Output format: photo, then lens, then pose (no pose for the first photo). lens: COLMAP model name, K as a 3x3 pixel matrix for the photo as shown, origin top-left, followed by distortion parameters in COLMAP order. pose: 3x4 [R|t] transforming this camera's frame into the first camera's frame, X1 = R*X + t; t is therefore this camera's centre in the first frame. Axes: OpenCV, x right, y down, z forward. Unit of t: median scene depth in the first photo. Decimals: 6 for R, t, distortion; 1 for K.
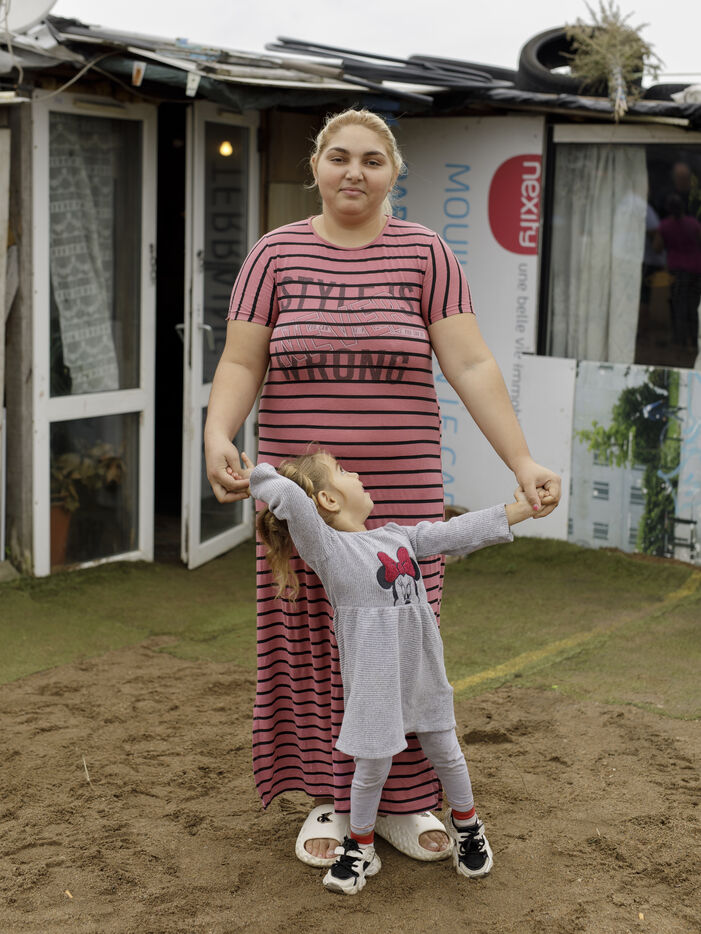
lens RADIAL K [[1472.6, 0, 362.5], [0, 1472.6, 422.3], [0, 0, 1]] dist [-0.034194, 0.000000]
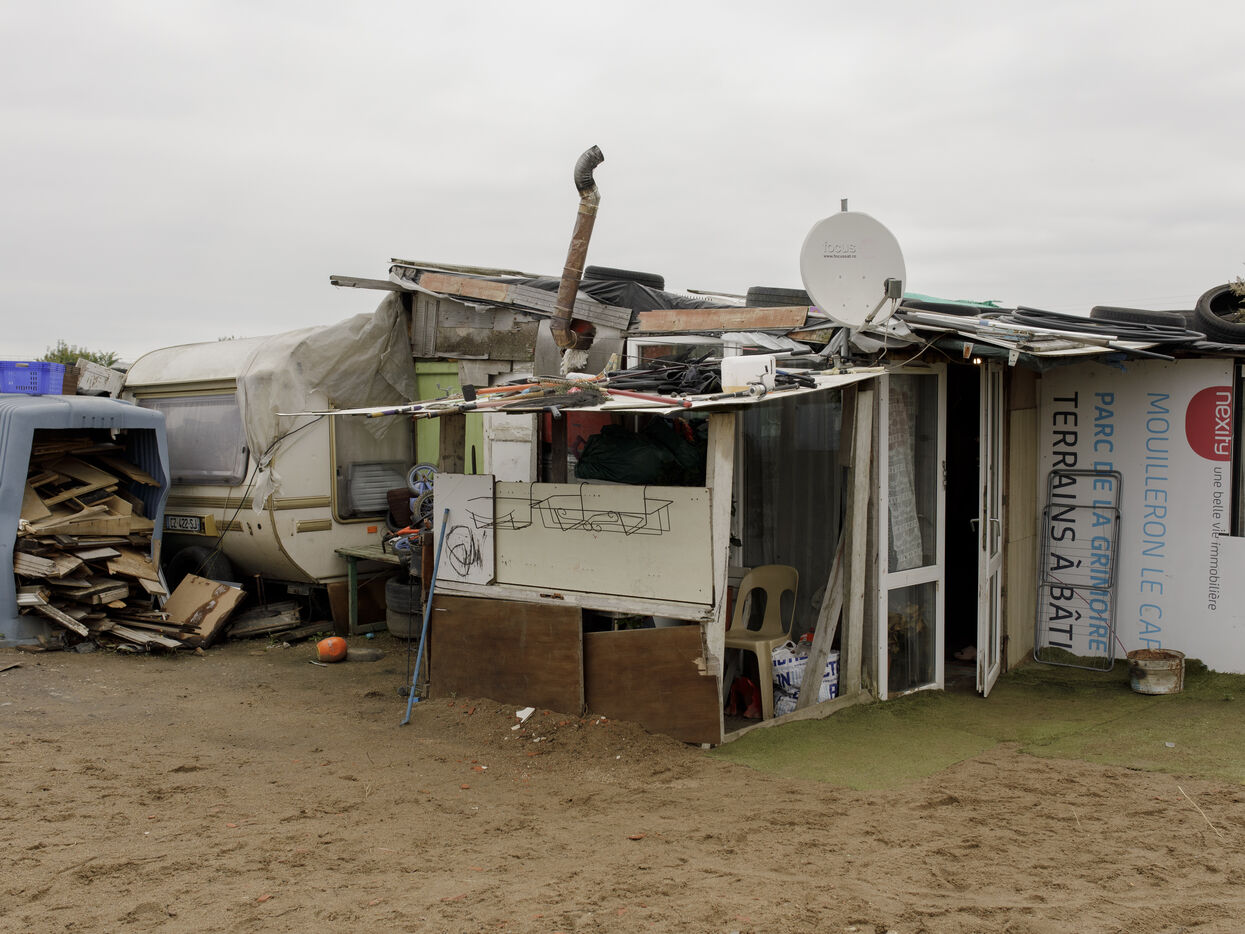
lens RADIAL K [[1326.9, 0, 613.1], [0, 1326.9, 468.5], [0, 0, 1]] dist [0.000460, 0.000000]
pose [[0.985588, -0.022241, -0.167697, -0.239096], [0.009484, 0.997025, -0.076488, -0.020416], [0.168899, 0.073795, 0.982867, -0.288699]]
